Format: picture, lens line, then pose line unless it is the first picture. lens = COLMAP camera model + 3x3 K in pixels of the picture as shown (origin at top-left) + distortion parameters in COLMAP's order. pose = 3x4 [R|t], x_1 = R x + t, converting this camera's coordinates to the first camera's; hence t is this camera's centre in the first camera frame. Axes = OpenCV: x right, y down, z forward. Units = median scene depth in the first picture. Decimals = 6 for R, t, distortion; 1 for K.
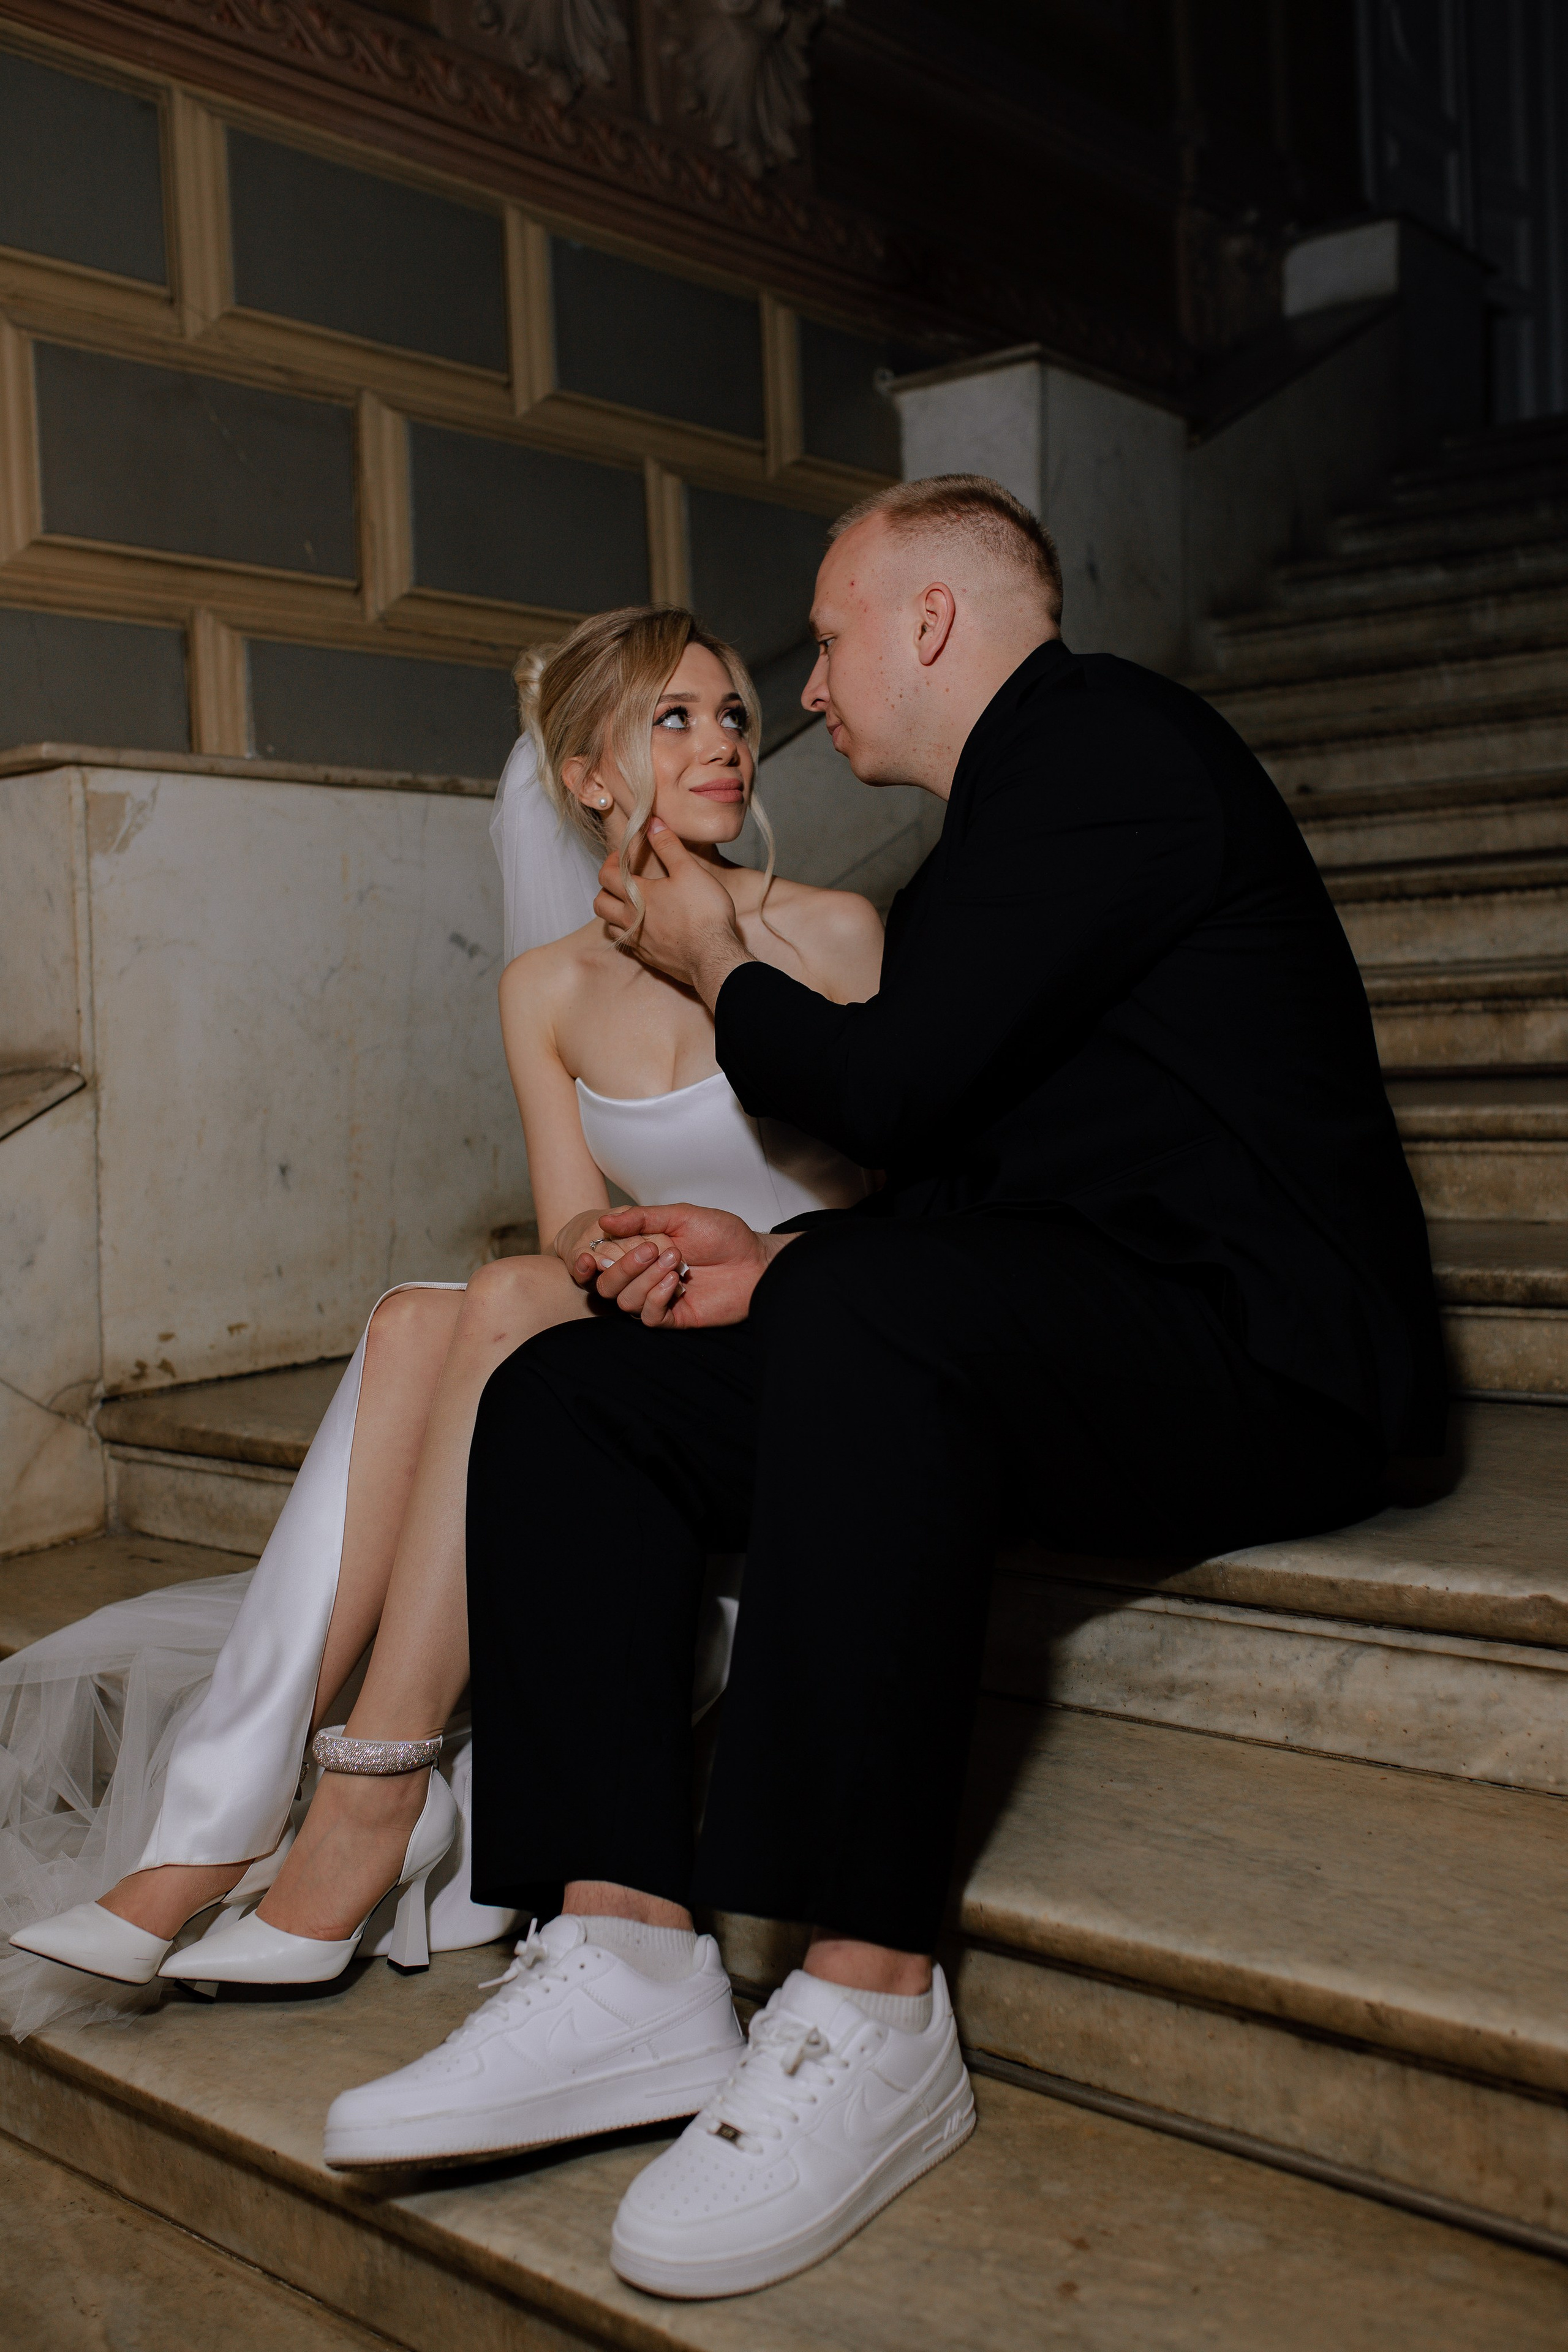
lens RADIAL K [[2247.9, 0, 784.0], [0, 2247.9, 1176.0], [0, 0, 1]] dist [-0.069871, 0.105366]
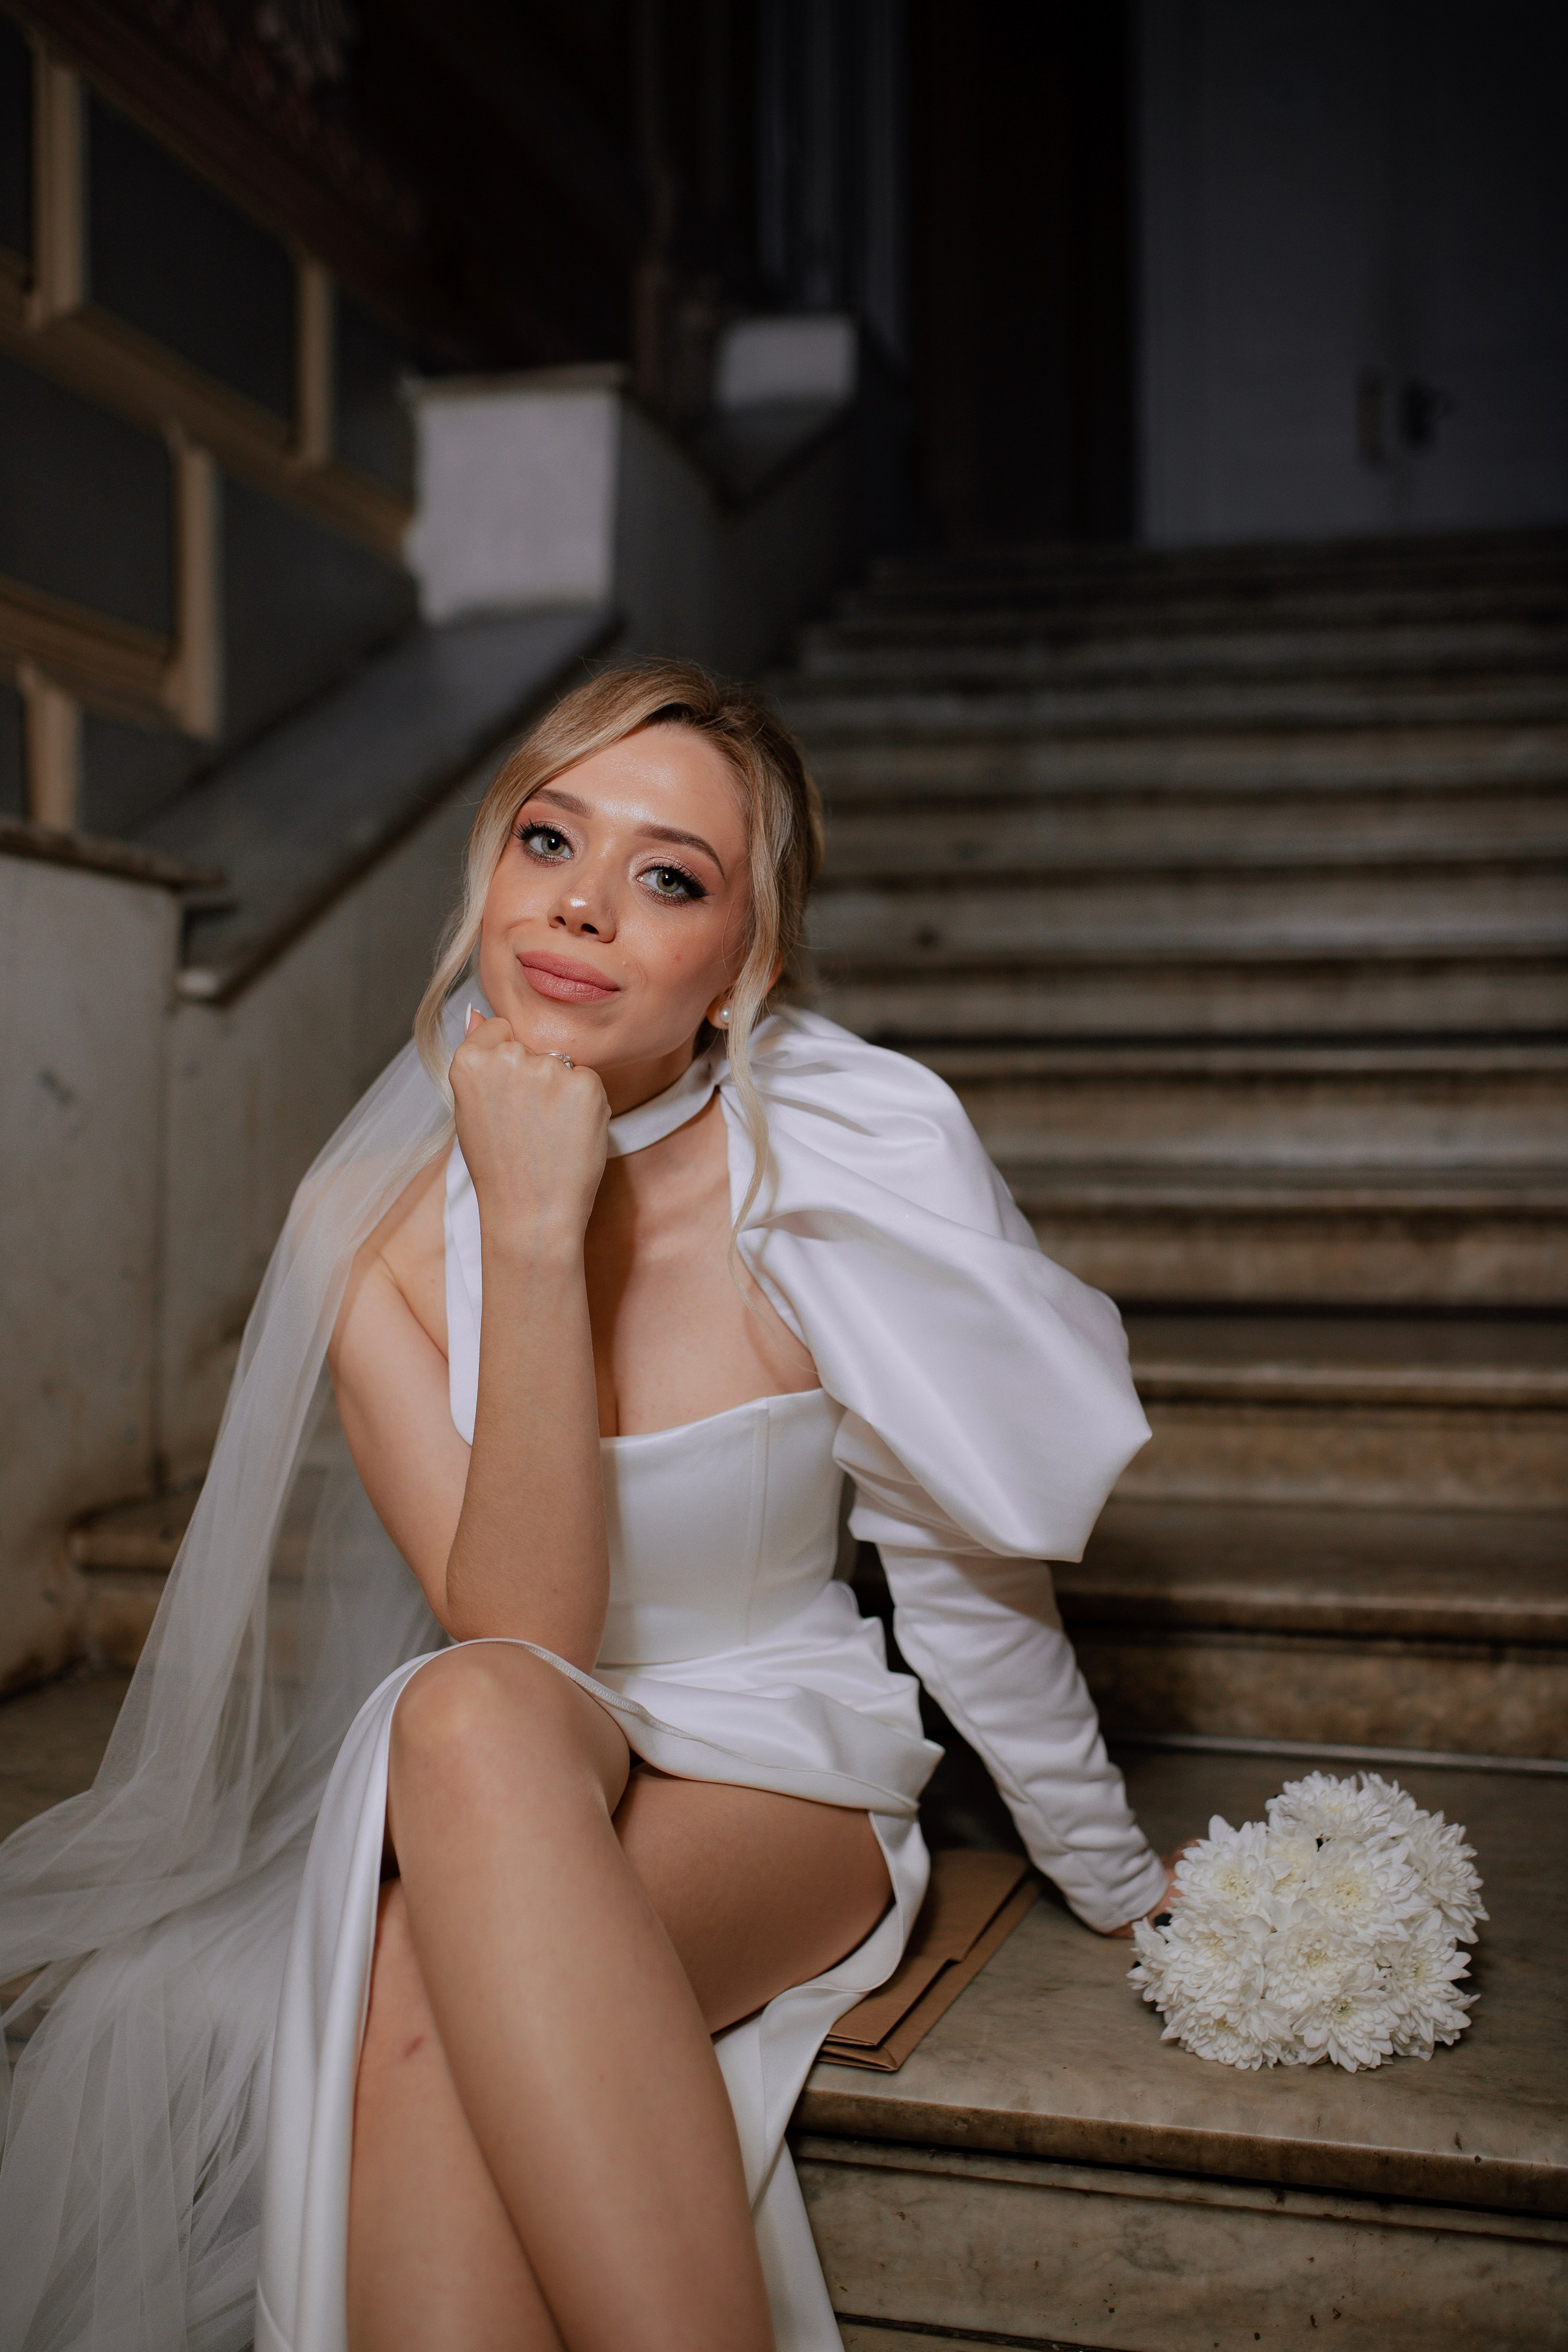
lens RADIAL K [[2247.9, 0, 784.0], [0, 2247.9, 1176.0], [0, 0, 1]] dist [-0.069871, 0.105366]
pose [[0.905584, 0.033447, 0.422845, -0.411236], [-0.012863, 0.998593, -0.051440, -0.085060], [-0.423971, 0.041144, 0.904741, 0.584407]]
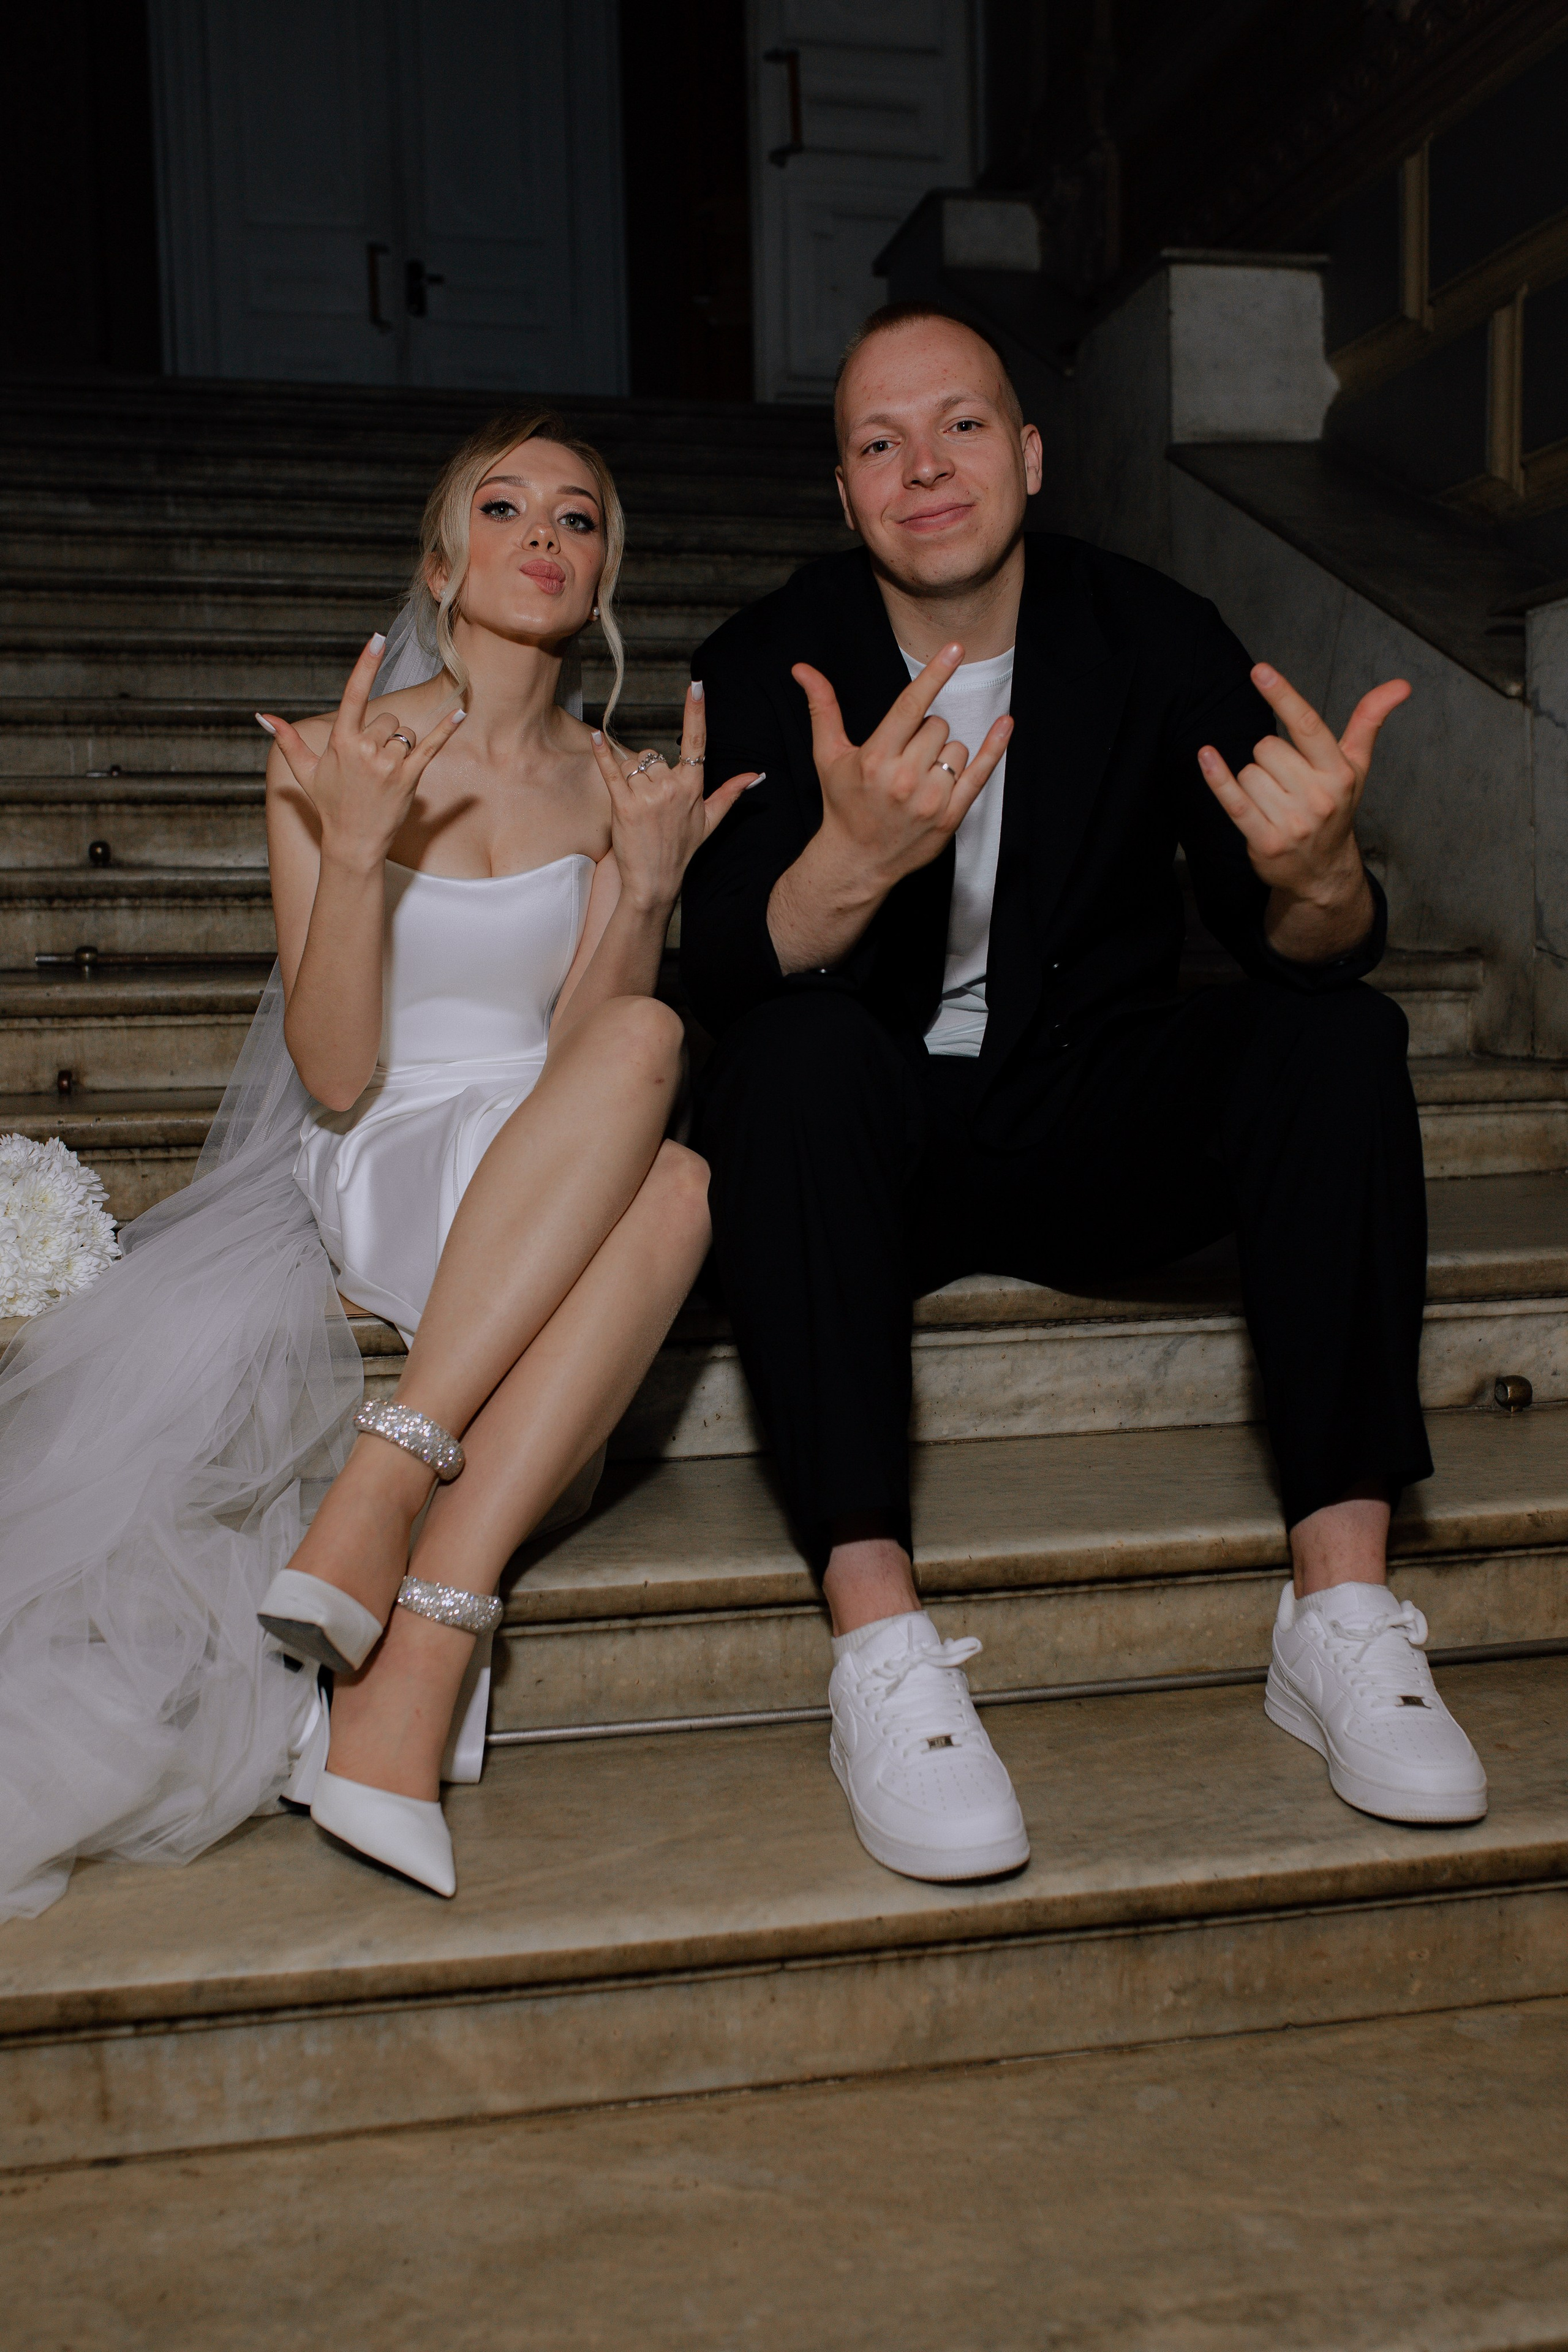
lens RADIAL K [[2247.9, 0, 784.0], [0, 2247.9, 1176.0], [0, 0, 1]] dist [-0.069871, 0.105366]
pose [[0.616709, -0.034584, 0.786431, -0.881627], [0.038458, 0.999165, 0.013781, 0.089155], [-0.786251, 0.021746, 0.617524, 0.372668]]
